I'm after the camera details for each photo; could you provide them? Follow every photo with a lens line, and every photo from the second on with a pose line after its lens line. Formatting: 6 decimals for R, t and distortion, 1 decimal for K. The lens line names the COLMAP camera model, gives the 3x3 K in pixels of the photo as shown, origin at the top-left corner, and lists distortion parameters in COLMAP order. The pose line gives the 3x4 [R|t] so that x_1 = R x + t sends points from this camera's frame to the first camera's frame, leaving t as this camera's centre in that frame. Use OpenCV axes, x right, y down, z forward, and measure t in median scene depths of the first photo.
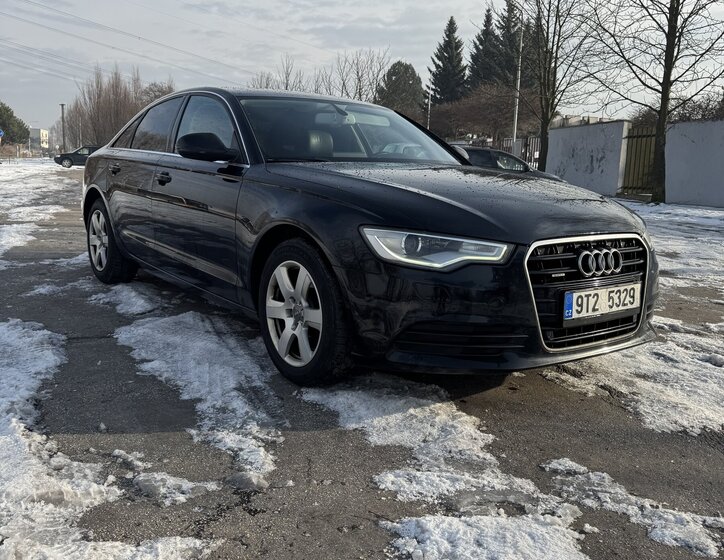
lens RADIAL K [[675.0, 0, 373.0], [0, 675.0, 280.4], [0, 0, 1]] dist [0.125126, -0.220554]
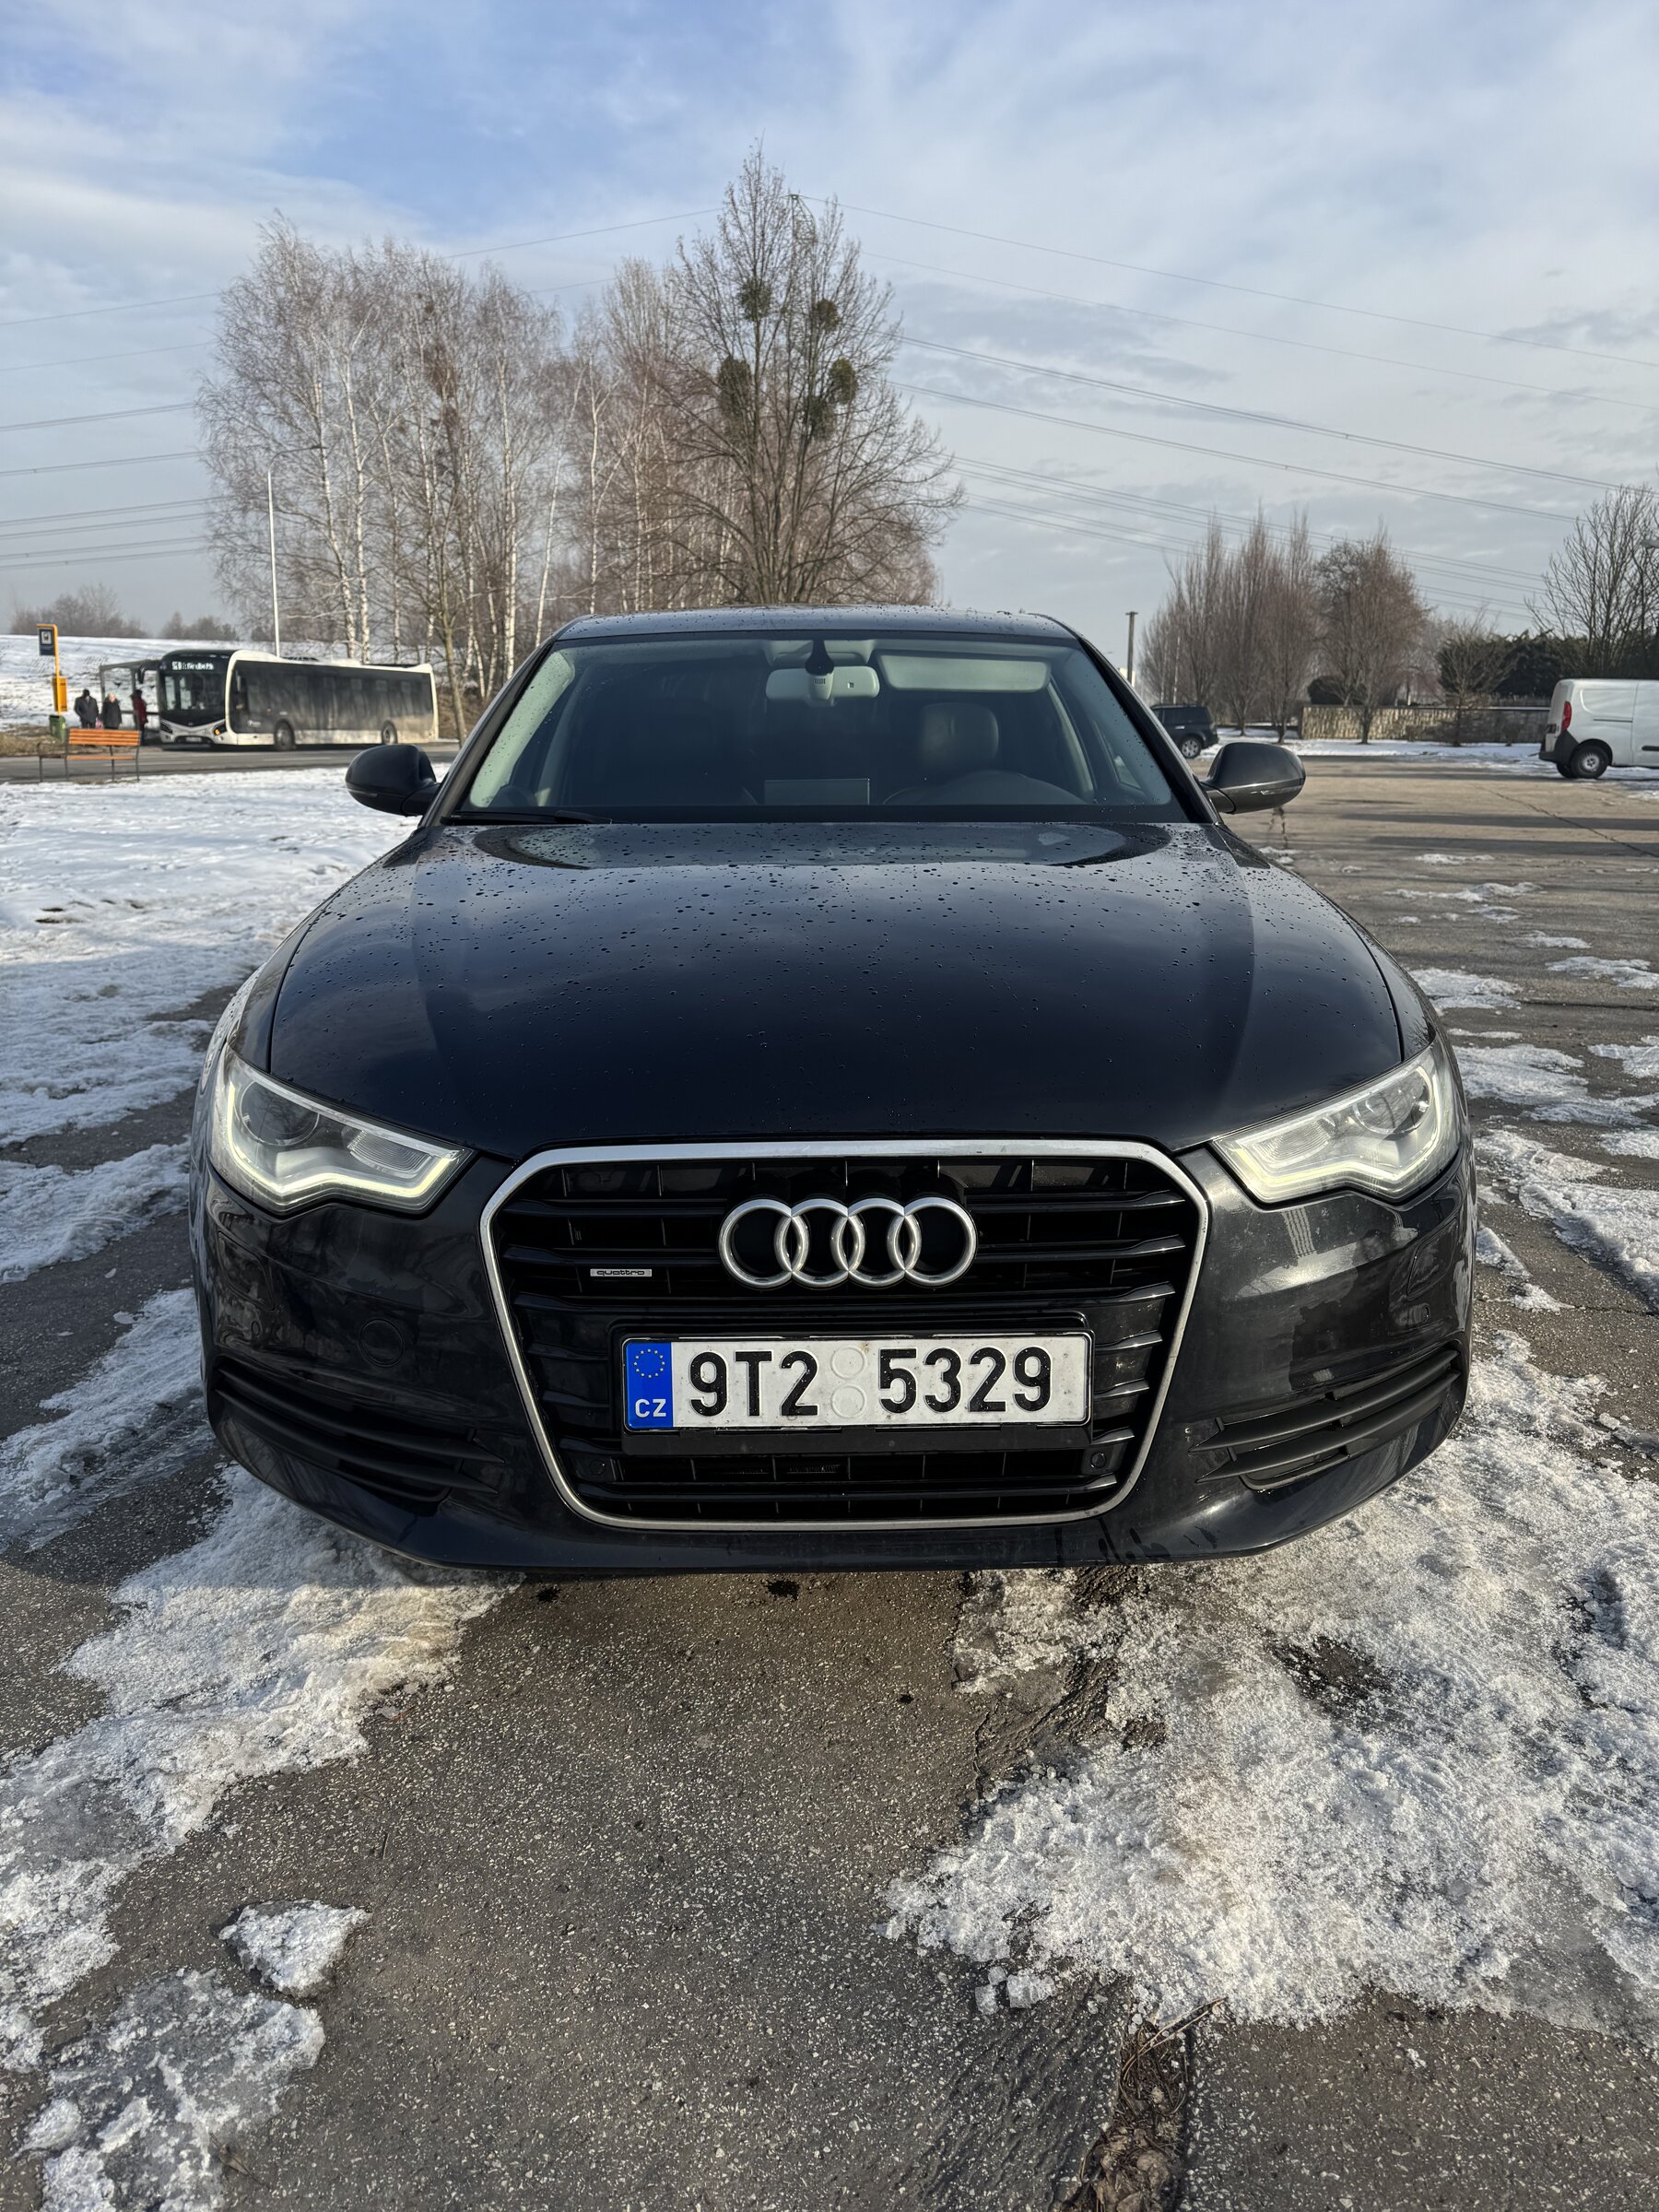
lens RADIAL K [[1585.8, 0, 834.4], [0, 1585.8, 1070.6], [0, 0, 1]] dist [0.046708, -0.050799]
pose [[0.813322, 0.093135, -0.574311, 0.695124], [-0.070566, 0.995608, 0.061523, -0.134962], [0.577519, -0.009512, 0.816322, 0.482689]]
